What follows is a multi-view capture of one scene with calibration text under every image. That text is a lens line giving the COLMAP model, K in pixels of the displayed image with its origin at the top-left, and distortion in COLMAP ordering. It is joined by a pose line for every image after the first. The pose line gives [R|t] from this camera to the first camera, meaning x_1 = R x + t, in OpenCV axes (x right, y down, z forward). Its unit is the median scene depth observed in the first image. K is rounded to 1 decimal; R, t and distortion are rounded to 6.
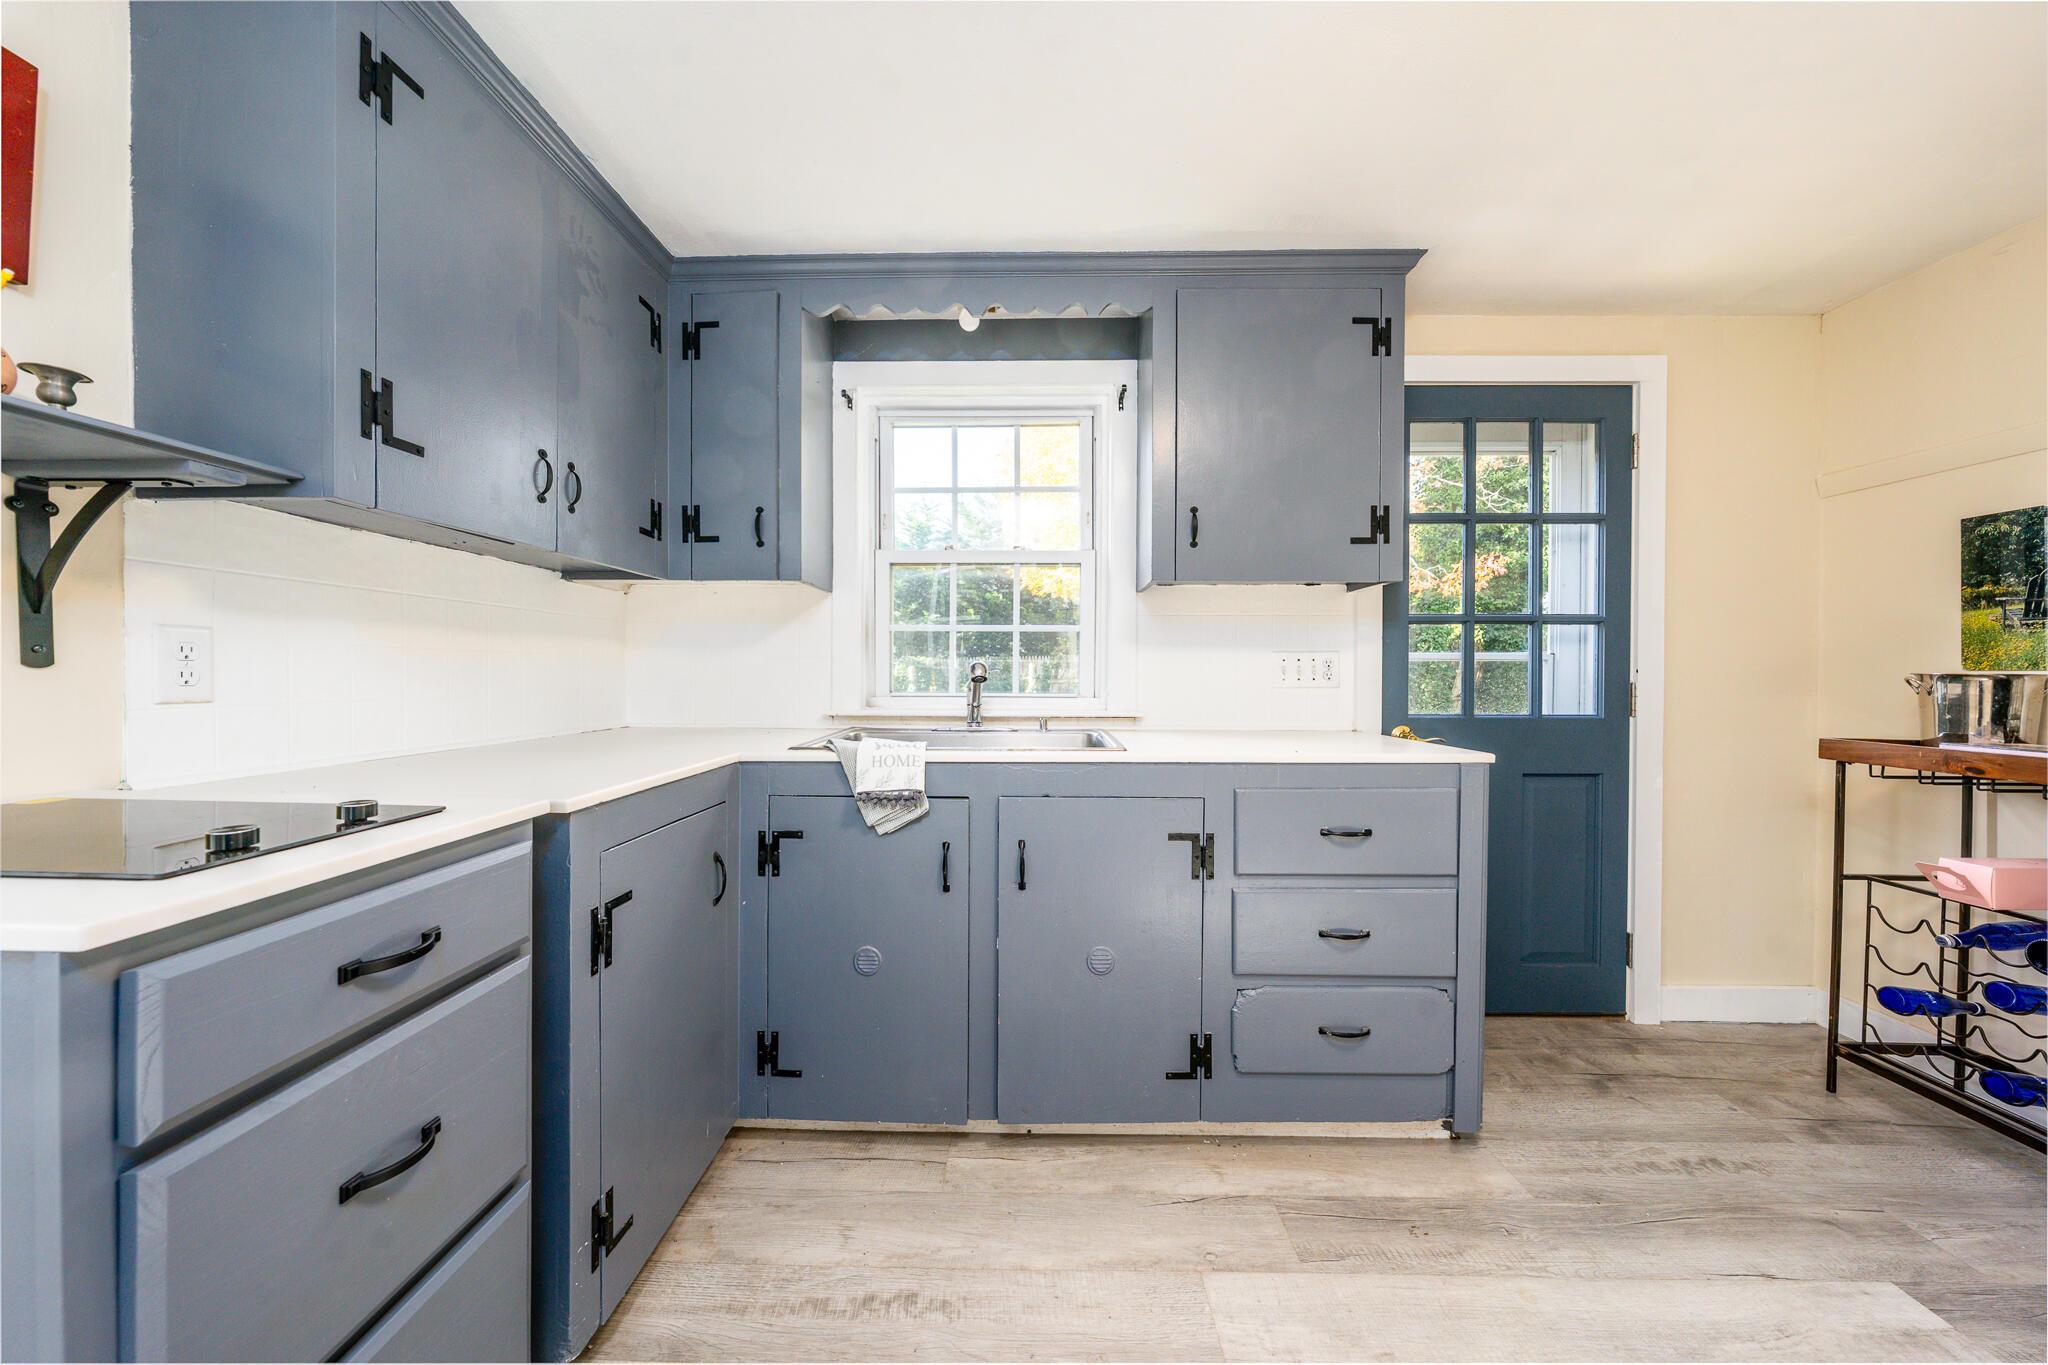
lens RADIAL K [[698.7, 0, 1016.6], [0, 698.7, 675.6], [0, 0, 1]] dist [0.000326, -0.000019]
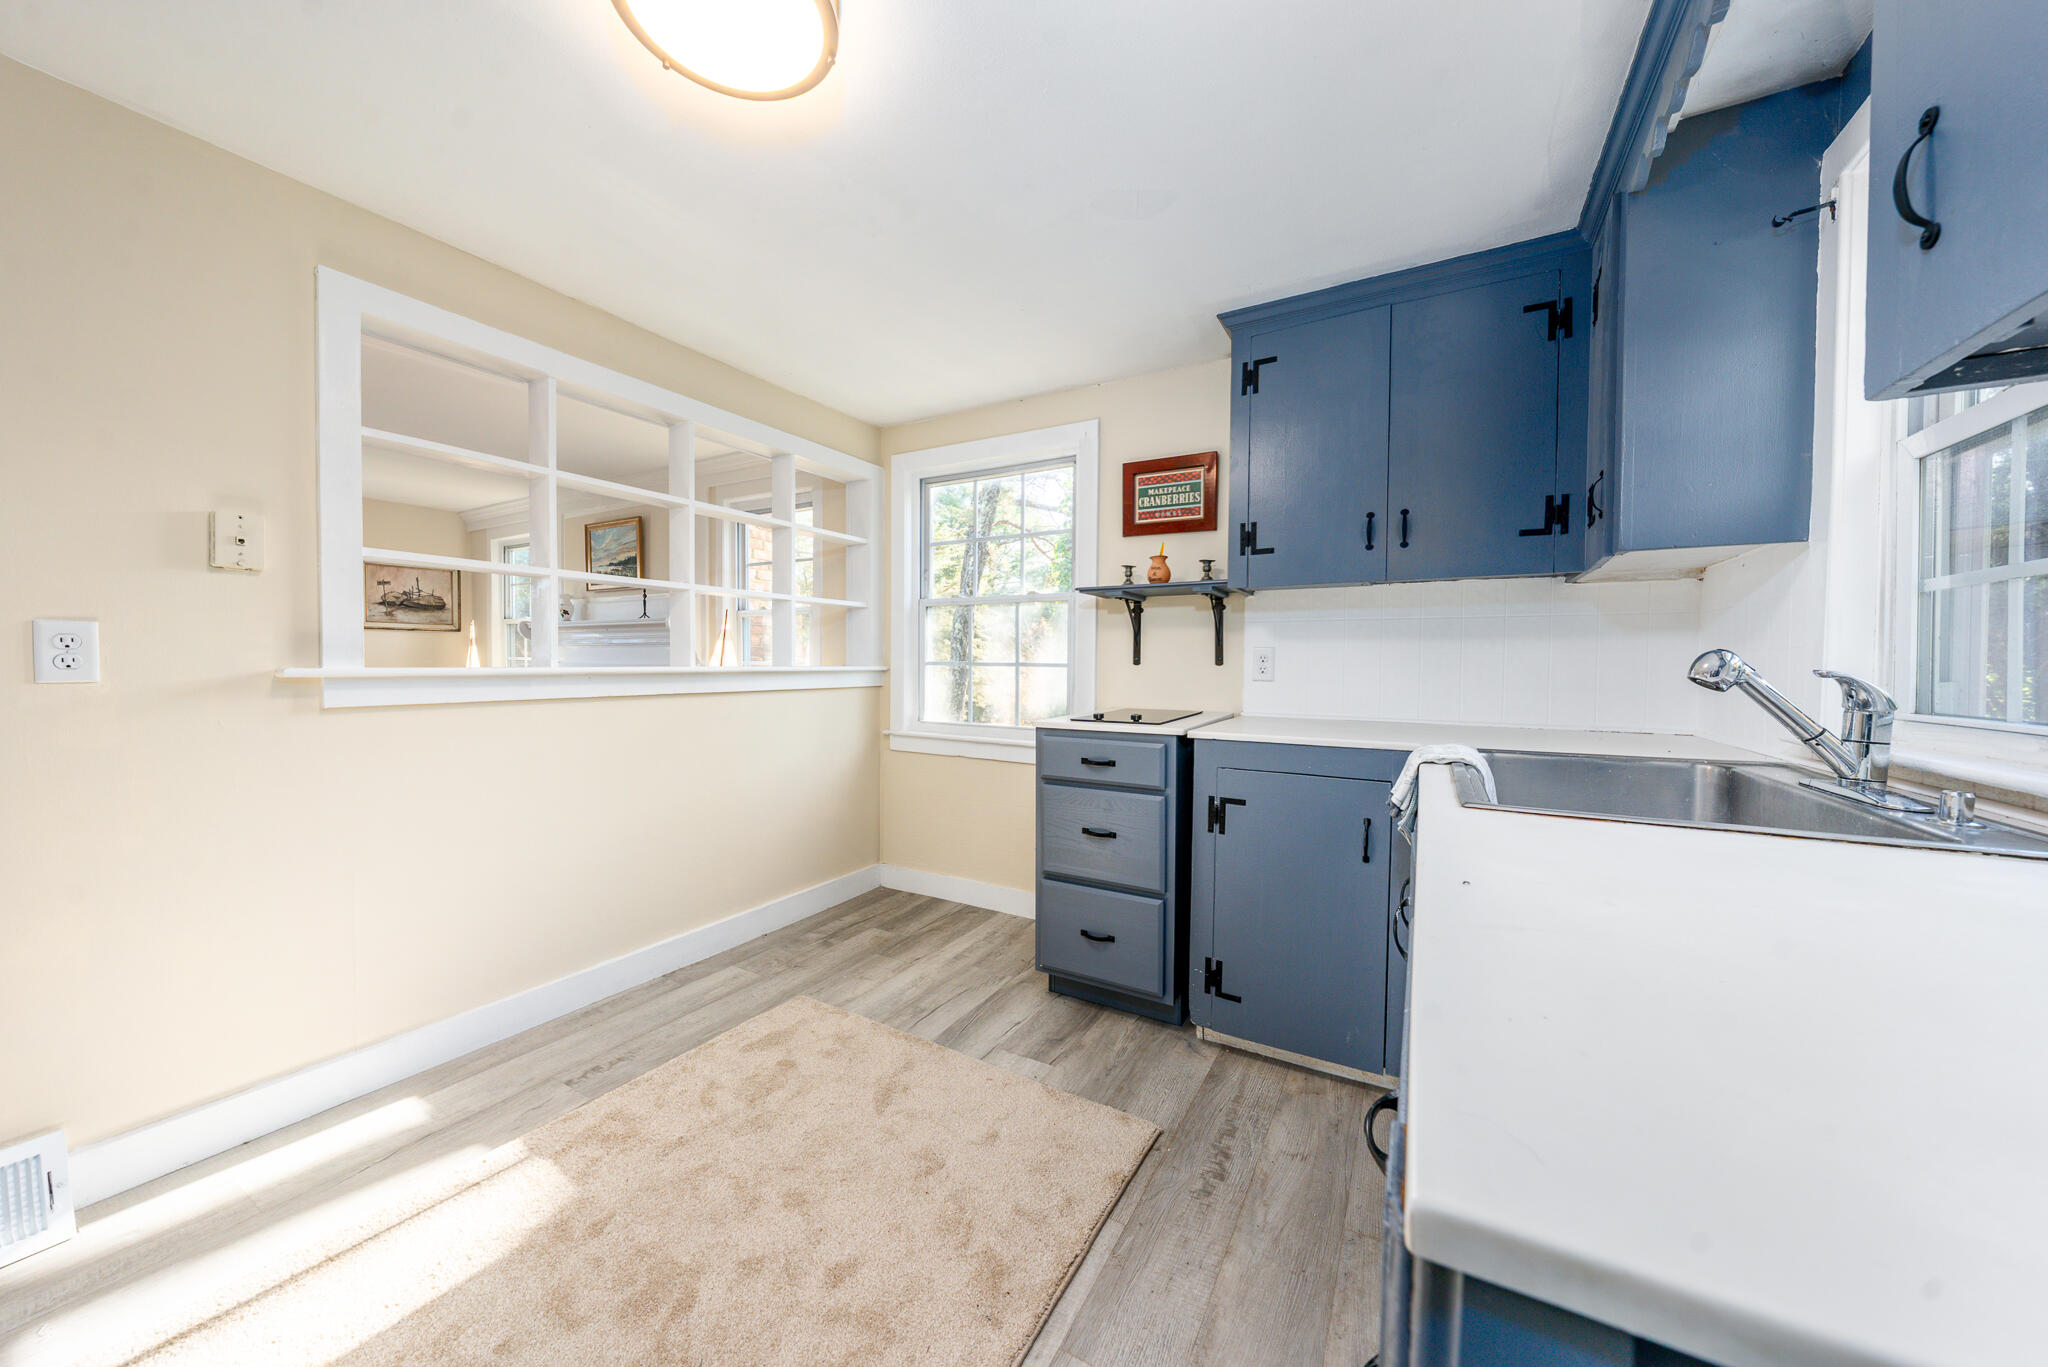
lens RADIAL K [[698.7, 0, 1018.4], [0, 698.7, 678.2], [0, 0, 1]] dist [0.000326, -0.000019]
pose [[-0.480237, 0.005872, -0.877119, 1.080877], [-0.017873, 0.999704, 0.016478, 0.005114], [0.876956, 0.023590, -0.479990, 1.250962]]
